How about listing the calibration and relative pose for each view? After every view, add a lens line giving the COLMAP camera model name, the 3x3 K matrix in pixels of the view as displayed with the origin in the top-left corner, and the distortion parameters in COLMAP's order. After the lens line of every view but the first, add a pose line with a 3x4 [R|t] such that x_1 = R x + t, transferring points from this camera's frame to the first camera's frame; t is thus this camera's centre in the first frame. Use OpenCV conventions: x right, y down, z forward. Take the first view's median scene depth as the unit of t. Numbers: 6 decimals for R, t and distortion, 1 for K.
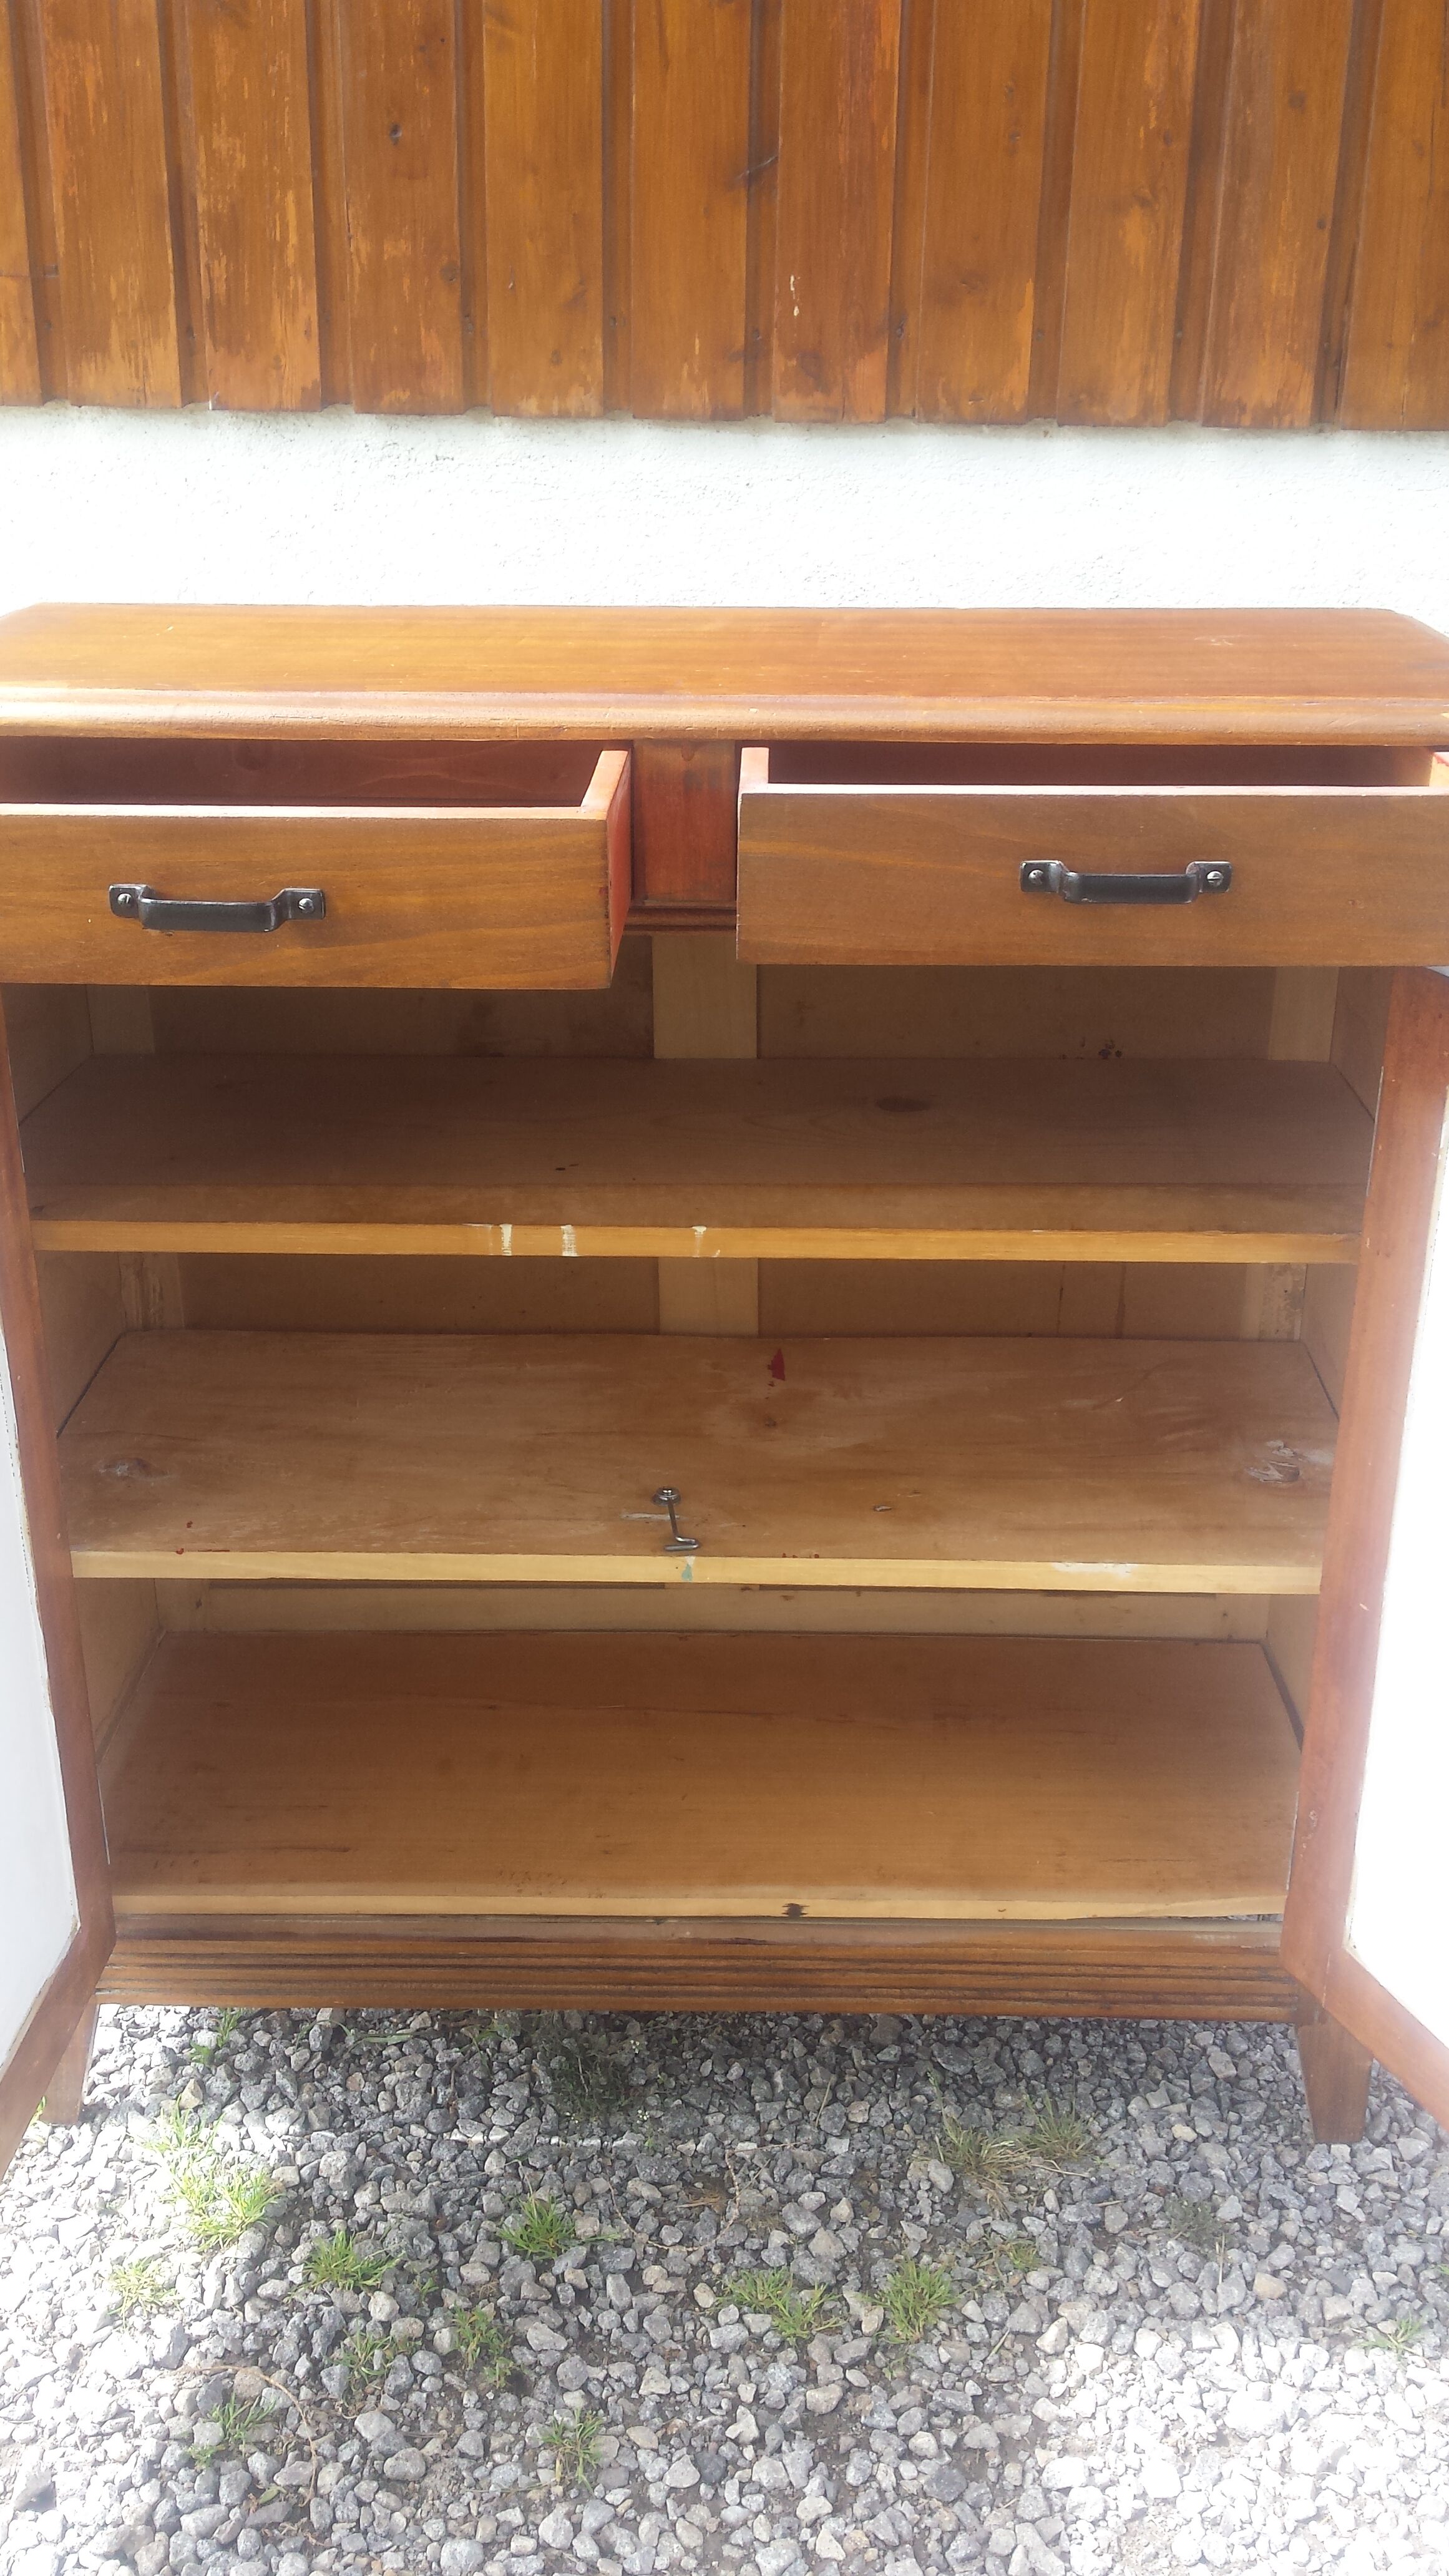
lens RADIAL K [[2437.9, 0, 724.6], [0, 2437.9, 1293.7], [0, 0, 1]] dist [-0.023873, 0.000000]
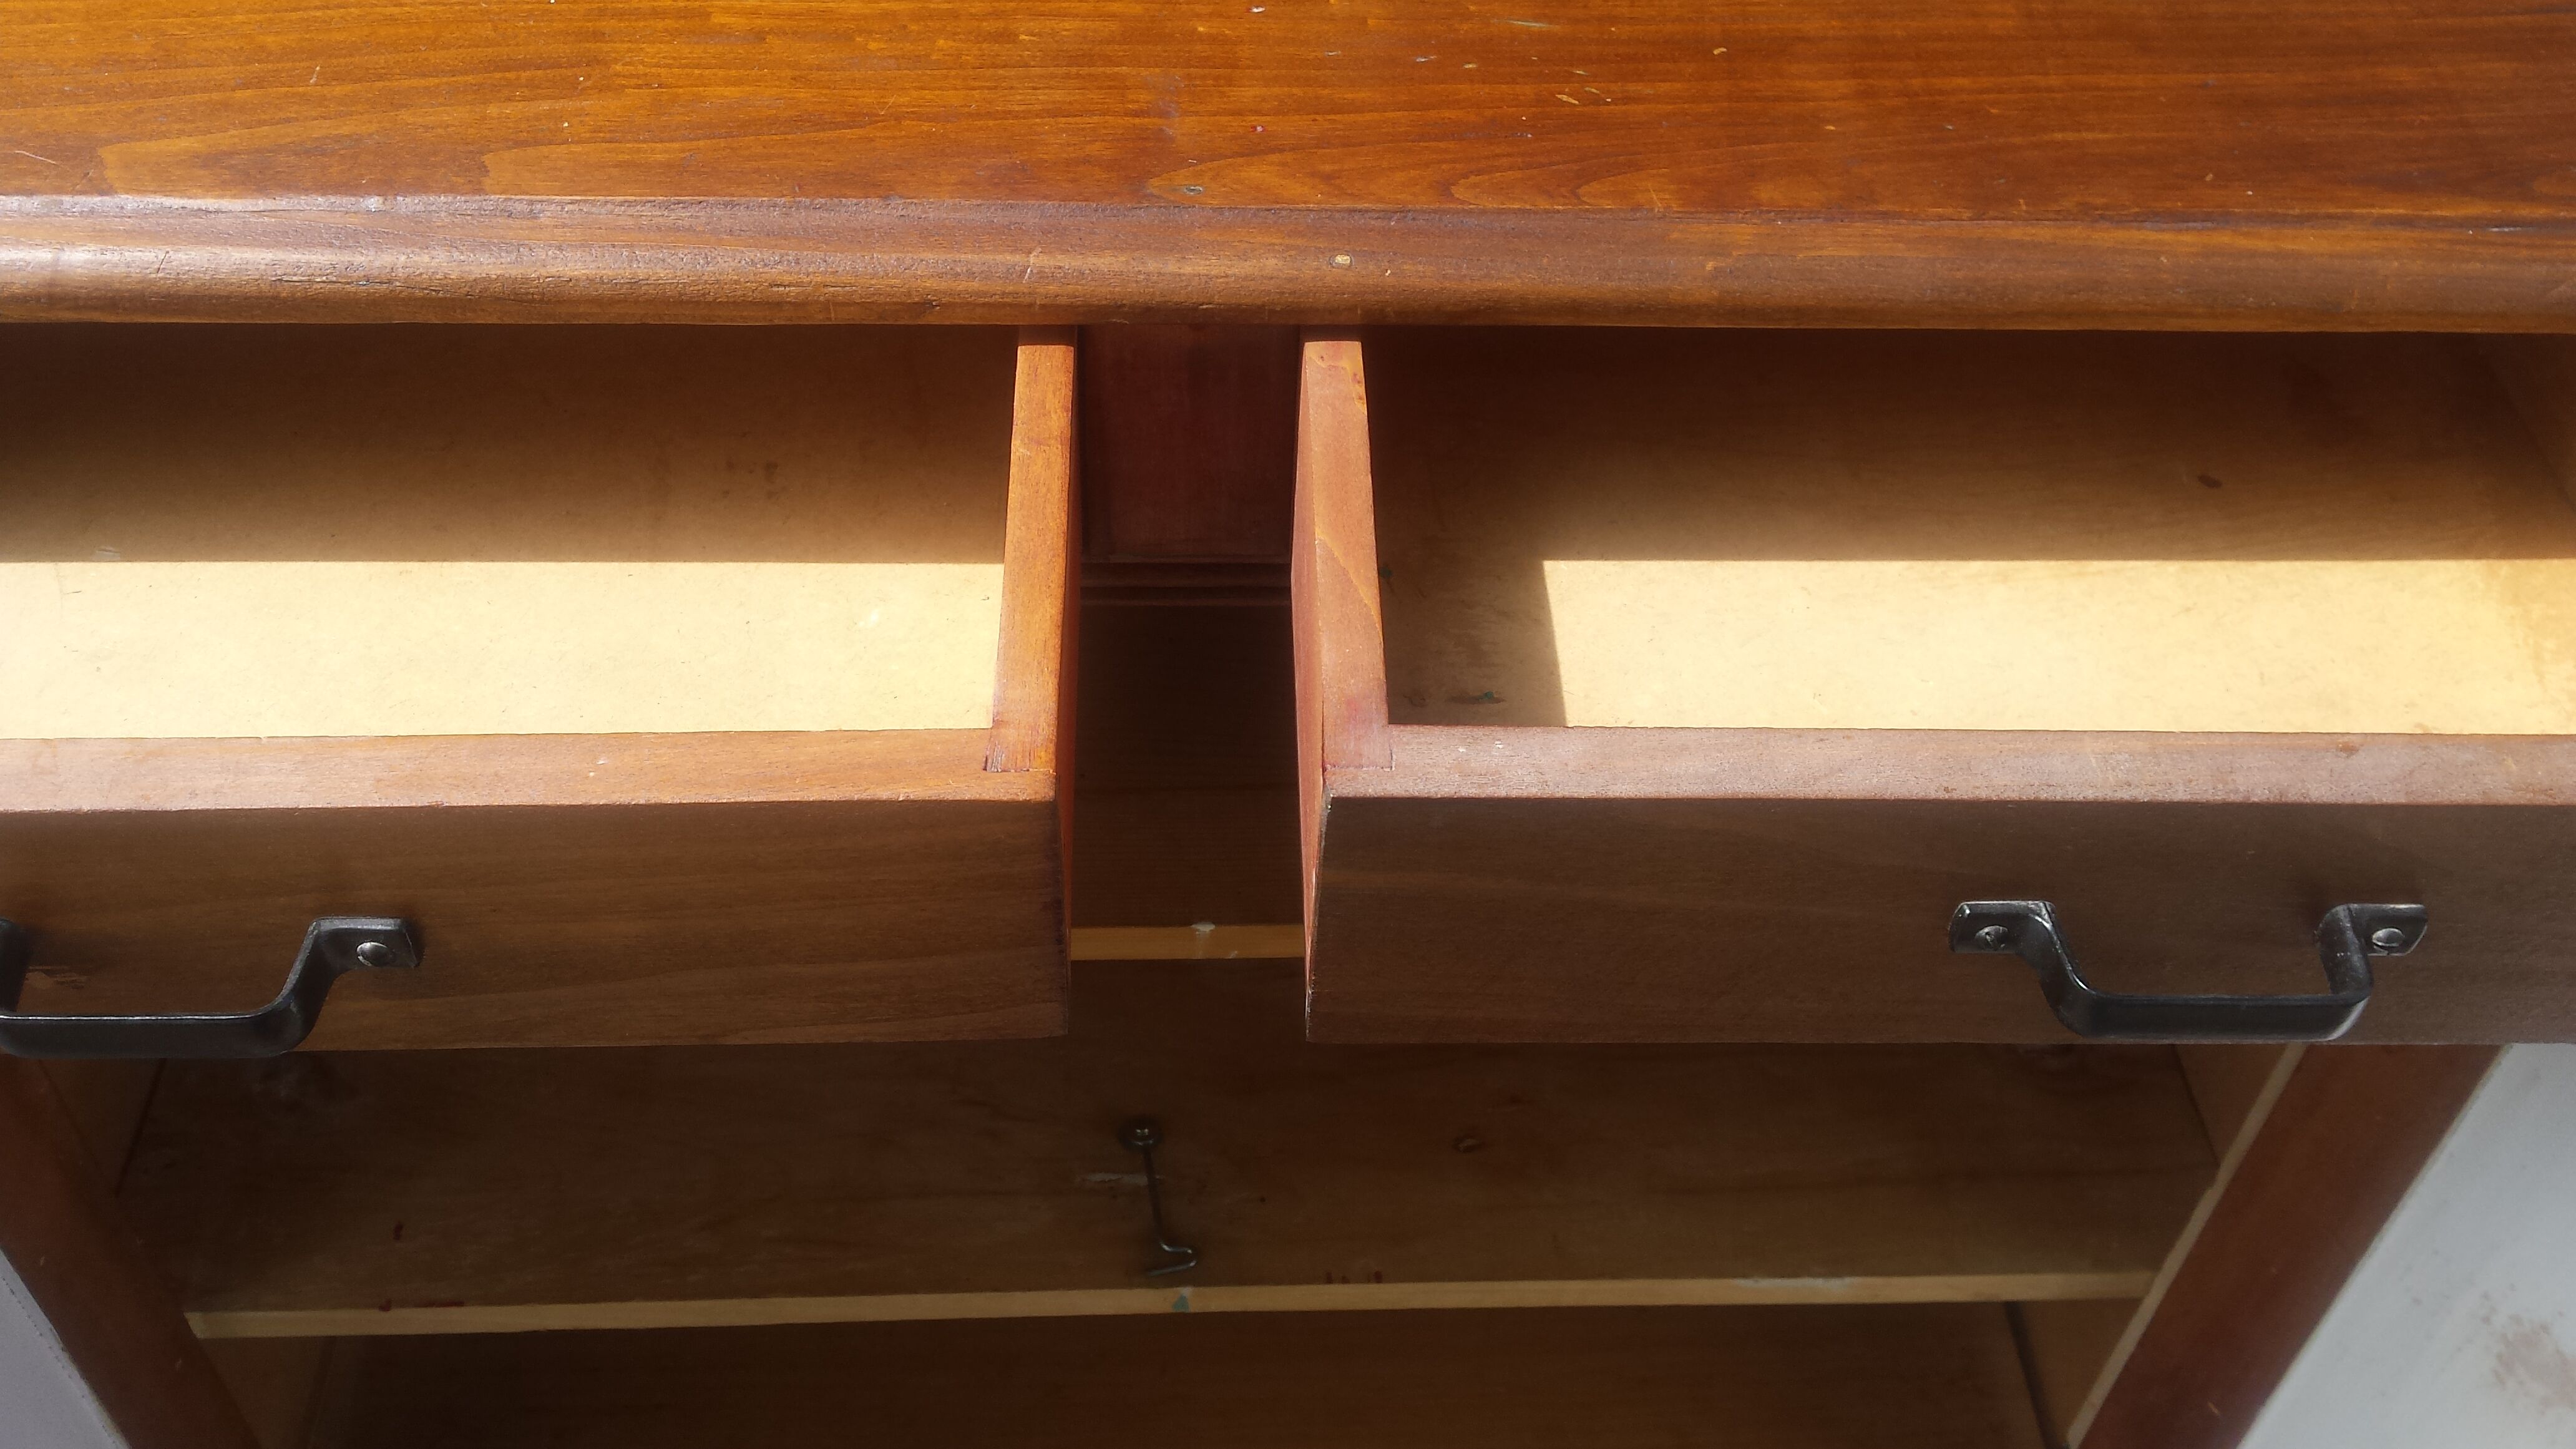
lens RADIAL K [[2437.9, 0, 1302.4], [0, 2437.9, 721.5], [0, 0, 1]] dist [-0.023873, 0.000000]
pose [[0.996799, -0.028256, 0.074793, -0.032881], [-0.001717, 0.927689, 0.373351, -0.329361], [-0.079934, -0.372284, 0.924670, 0.541435]]
